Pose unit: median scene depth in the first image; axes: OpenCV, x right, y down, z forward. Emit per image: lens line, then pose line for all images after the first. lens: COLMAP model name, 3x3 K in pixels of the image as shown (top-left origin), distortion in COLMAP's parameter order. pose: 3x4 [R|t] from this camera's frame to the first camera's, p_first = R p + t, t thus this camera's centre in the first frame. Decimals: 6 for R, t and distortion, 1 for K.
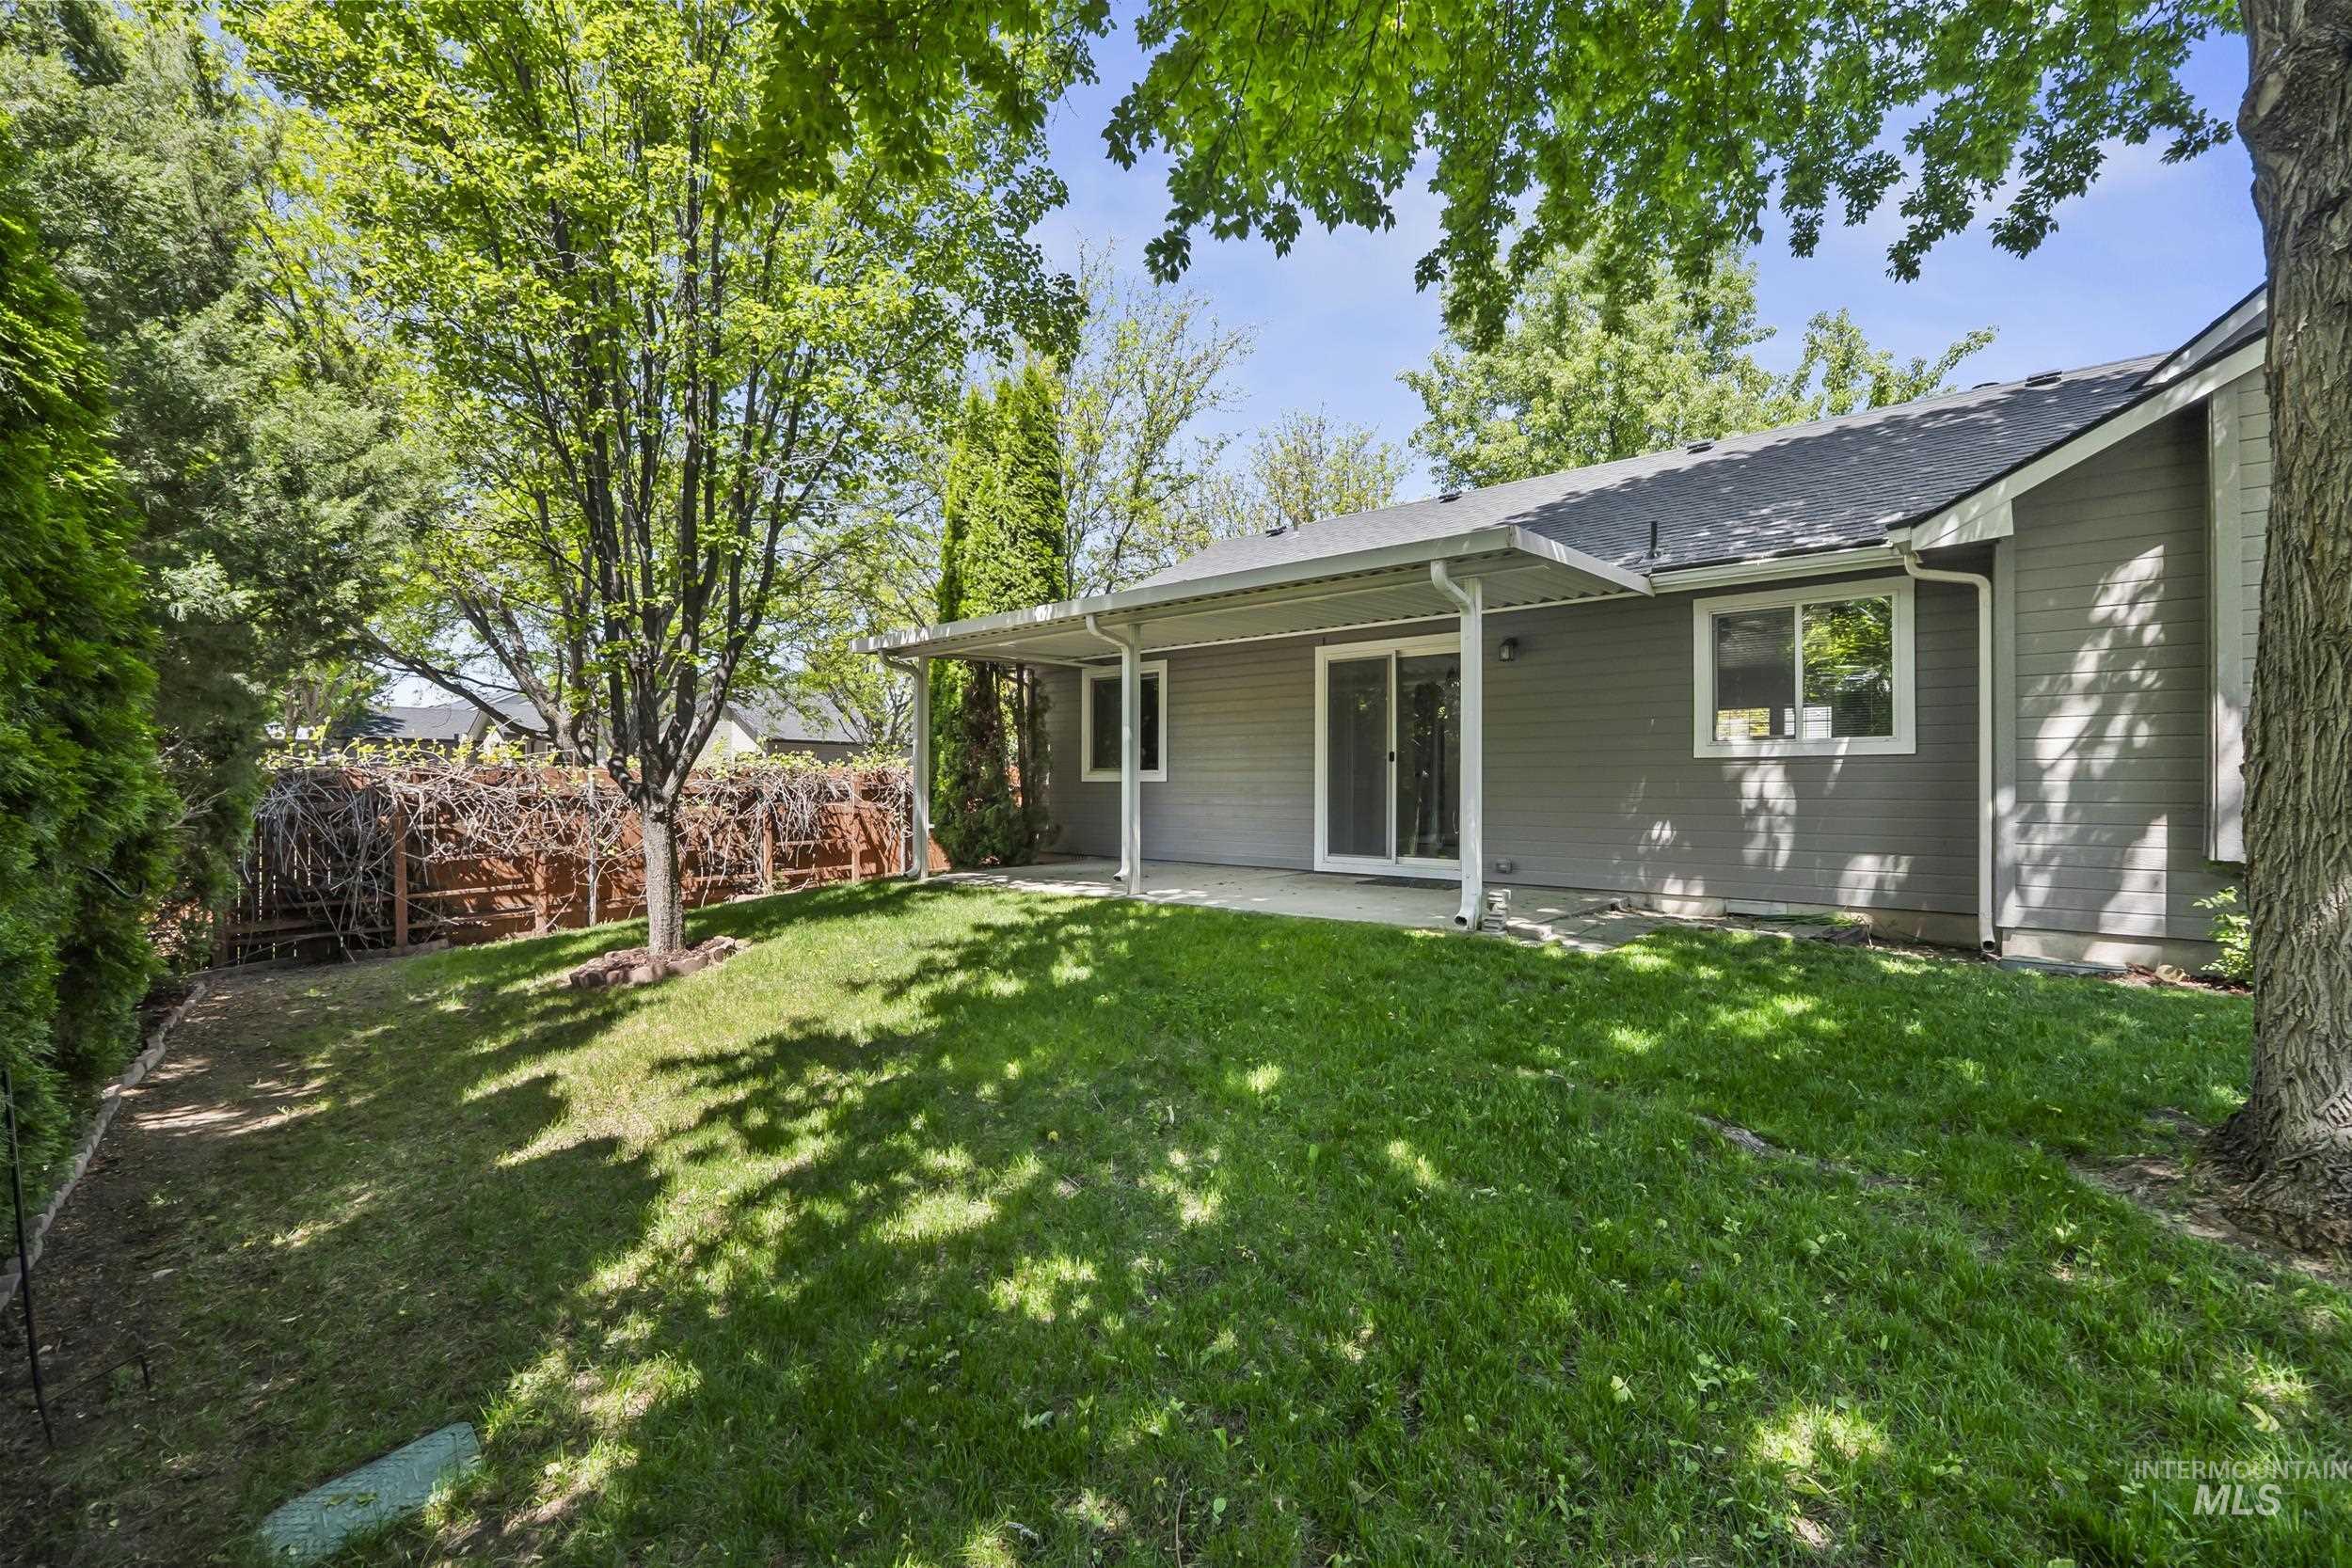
lens RADIAL K [[1024.1, 0, 1187.8], [0, 1024.1, 788.4], [0, 0, 1]] dist [-0.000913, 0.000088]
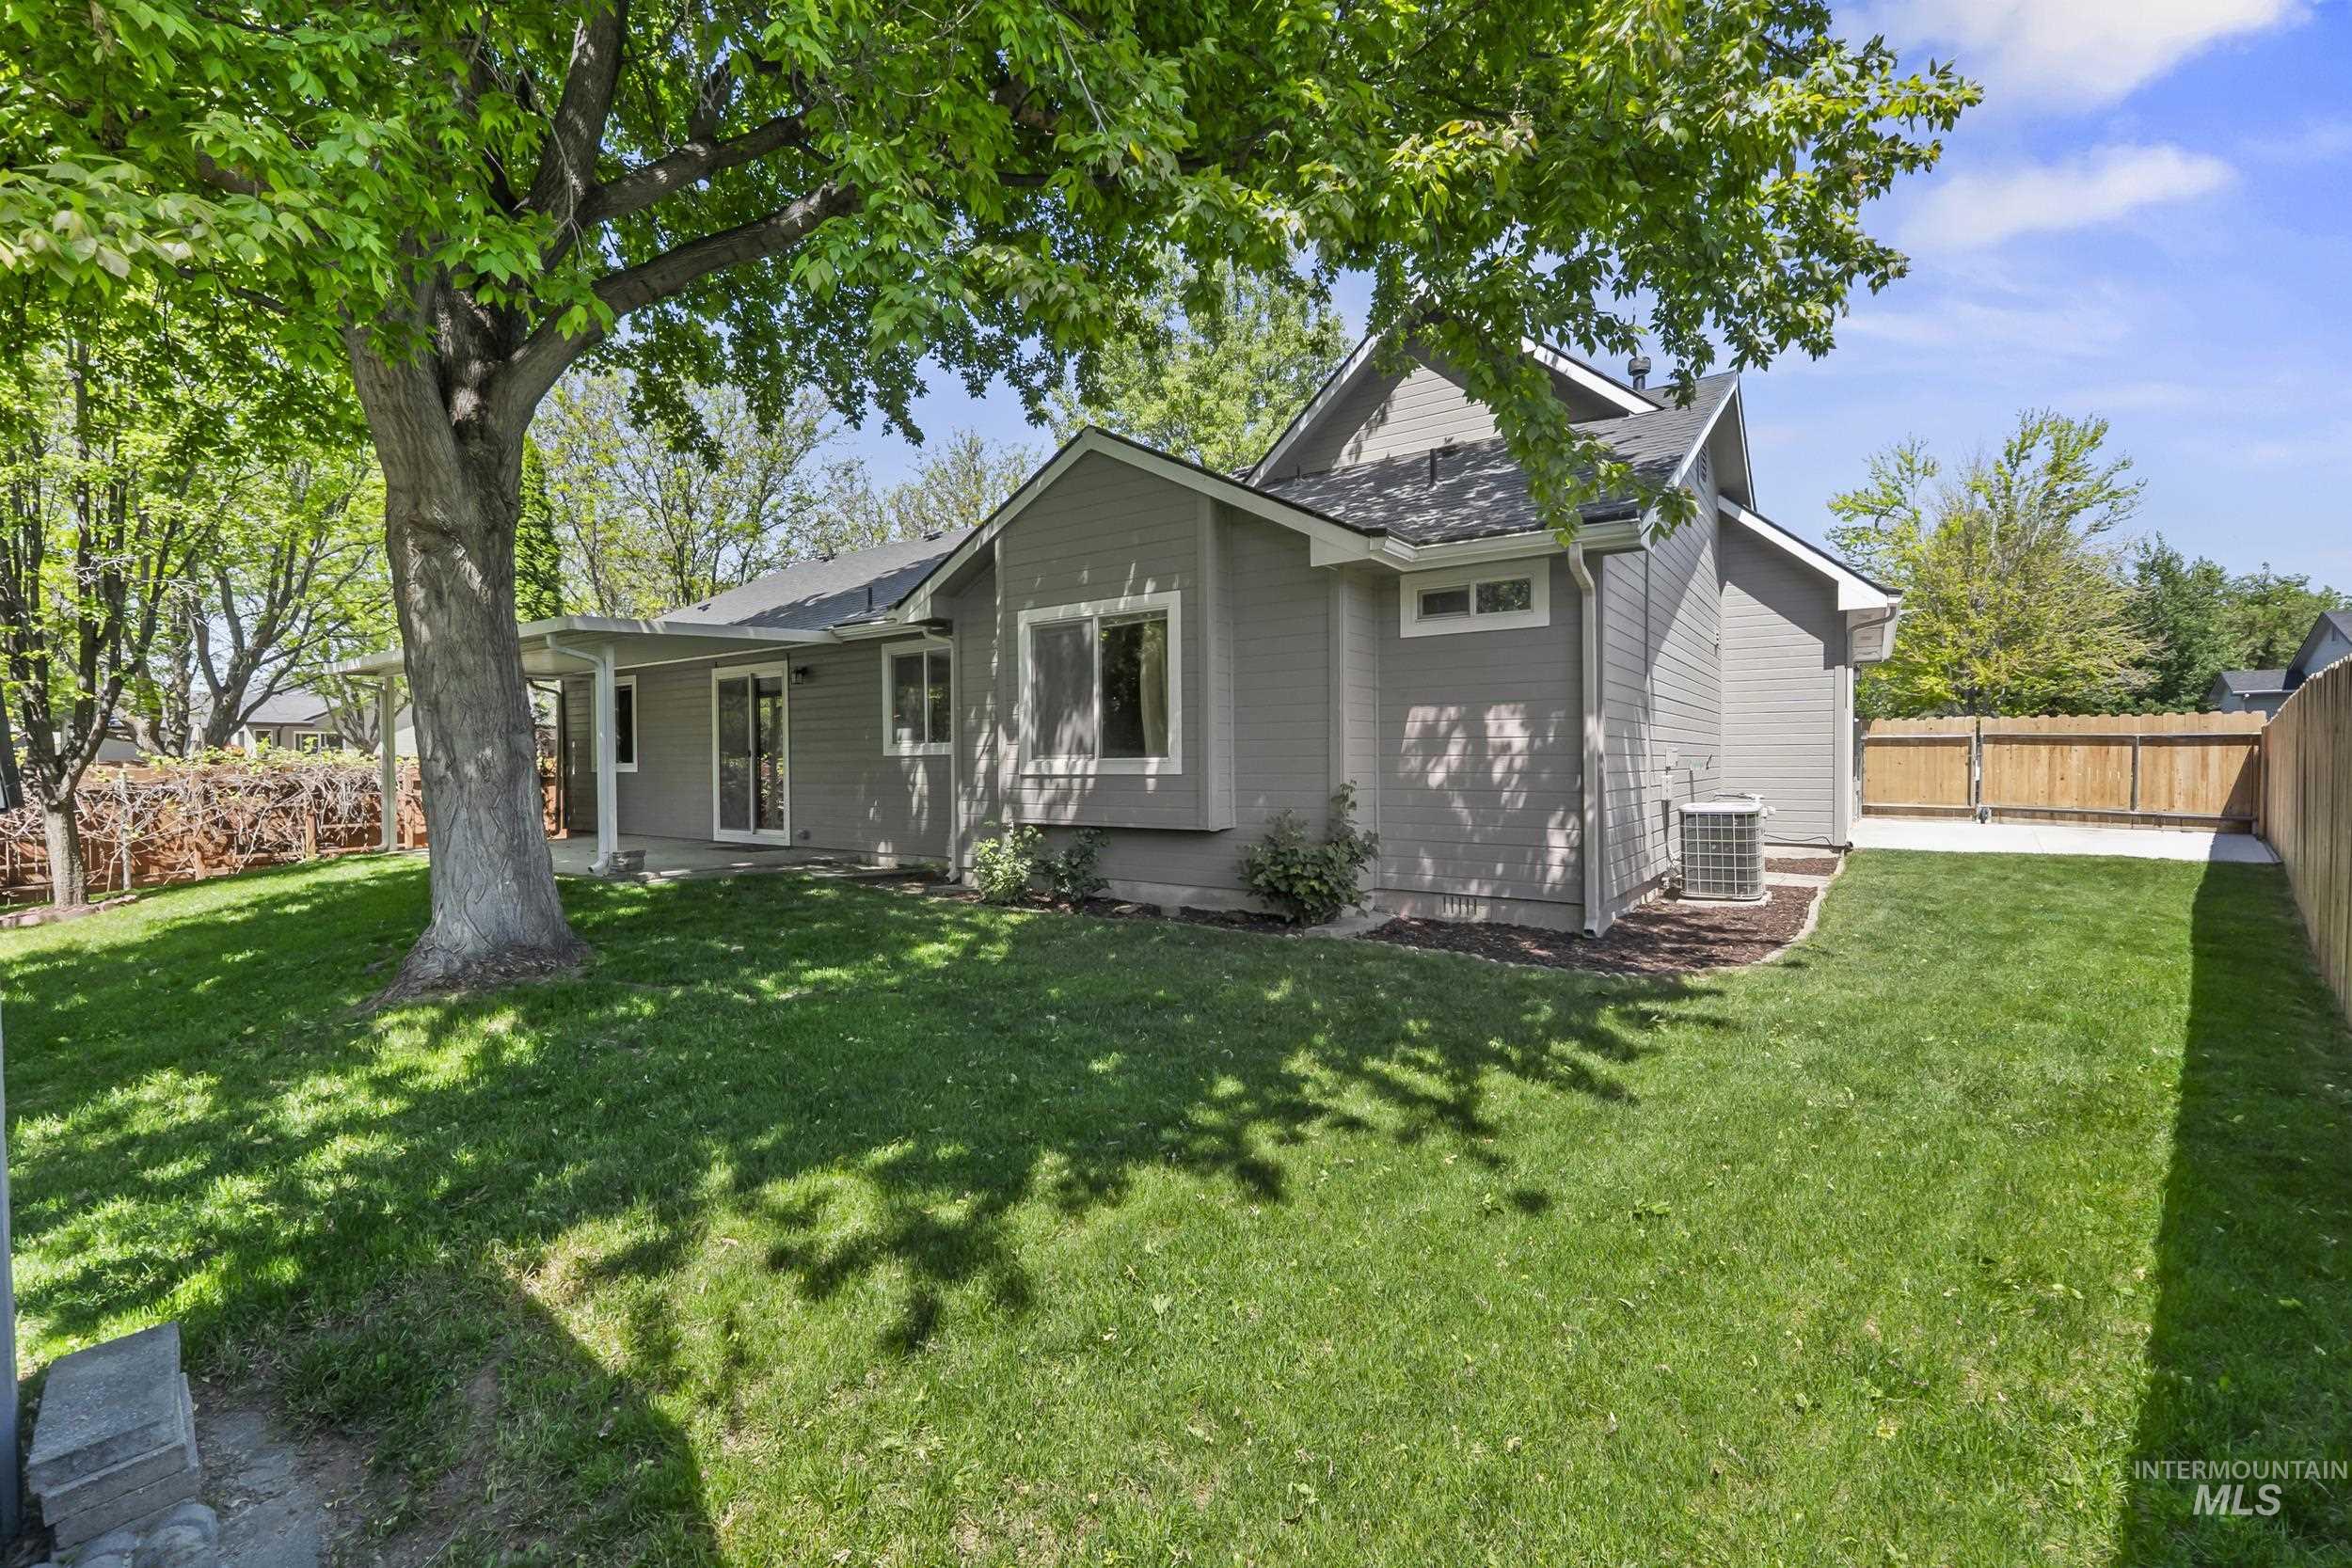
lens RADIAL K [[1024.1, 0, 1168.0], [0, 1024.1, 786.4], [0, 0, 1]] dist [-0.000913, 0.000088]
pose [[0.996345, -0.012358, 0.084523, 0.578350], [0.010579, 0.999714, 0.021457, -0.010733], [-0.084764, -0.020485, 0.996190, -0.335132]]
